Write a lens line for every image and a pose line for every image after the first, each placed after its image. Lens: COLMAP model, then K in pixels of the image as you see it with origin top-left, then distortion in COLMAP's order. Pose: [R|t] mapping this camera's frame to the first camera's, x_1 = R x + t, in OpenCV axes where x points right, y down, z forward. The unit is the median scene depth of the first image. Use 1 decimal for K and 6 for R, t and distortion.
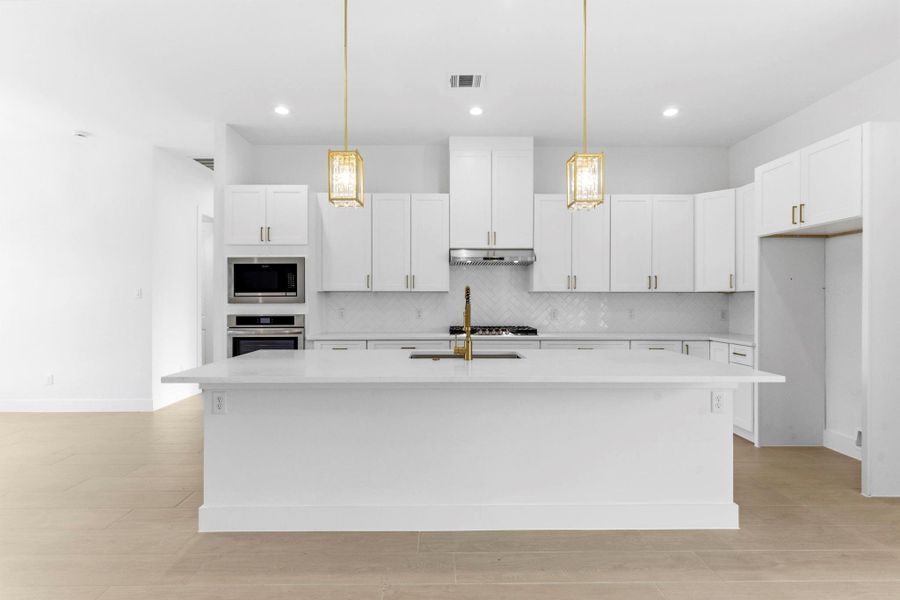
lens RADIAL K [[428.3, 0, 445.2], [0, 428.3, 300.9], [0, 0, 1]] dist [0.000999, -0.000058]
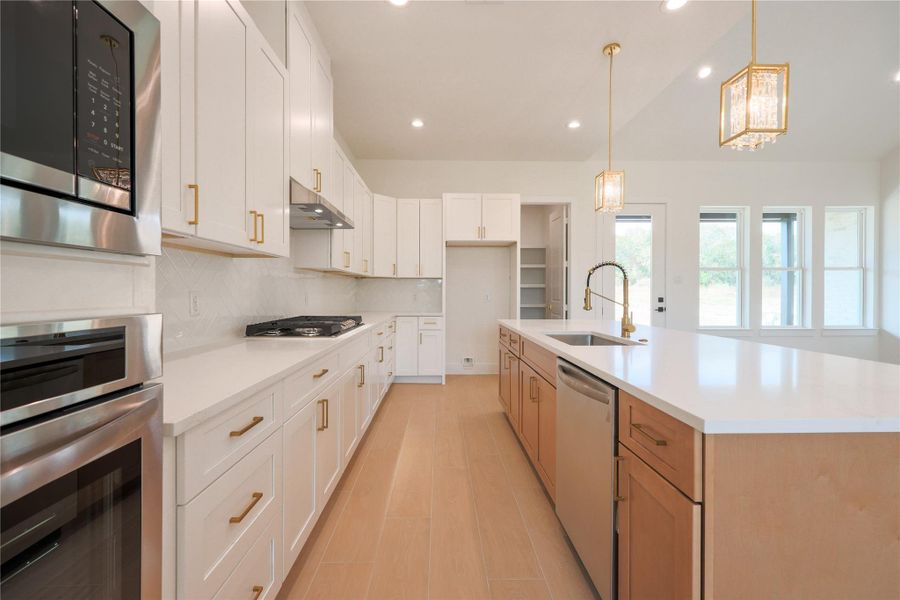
lens RADIAL K [[385.7, 0, 447.5], [0, 385.7, 292.7], [0, 0, 1]] dist [0.002188, 0.000198]
pose [[-0.004571, -0.002767, 0.999986, -0.505577], [-0.002931, 0.999992, 0.002754, 0.021271], [-0.999985, -0.002918, -0.004579, 0.863269]]
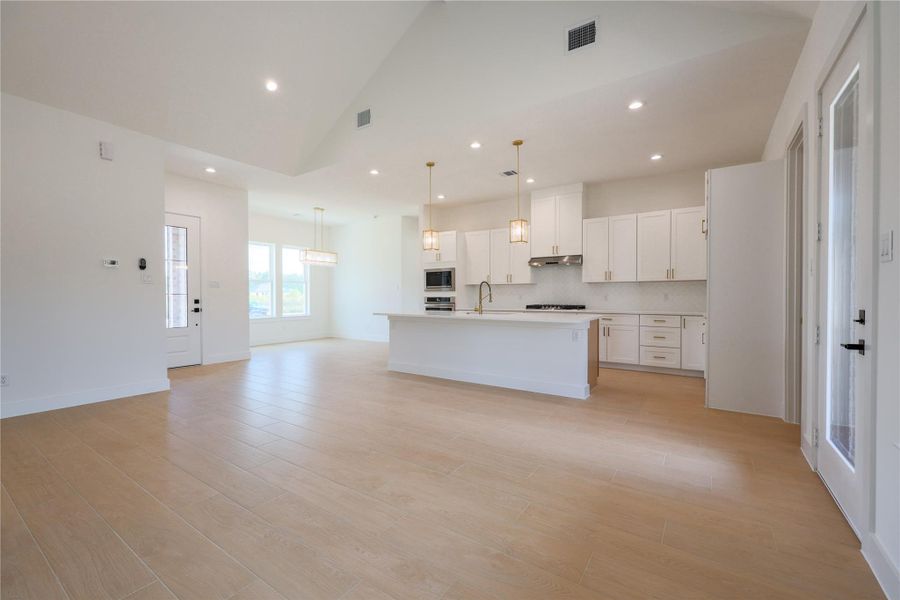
lens RADIAL K [[388.3, 0, 447.1], [0, 388.3, 298.8], [0, 0, 1]] dist [0.001177, 0.000045]
pose [[0.814522, 0.002702, -0.580126, 0.672412], [0.004255, 0.999934, 0.010631, 0.022317], [0.580117, -0.011127, 0.814457, -0.466847]]
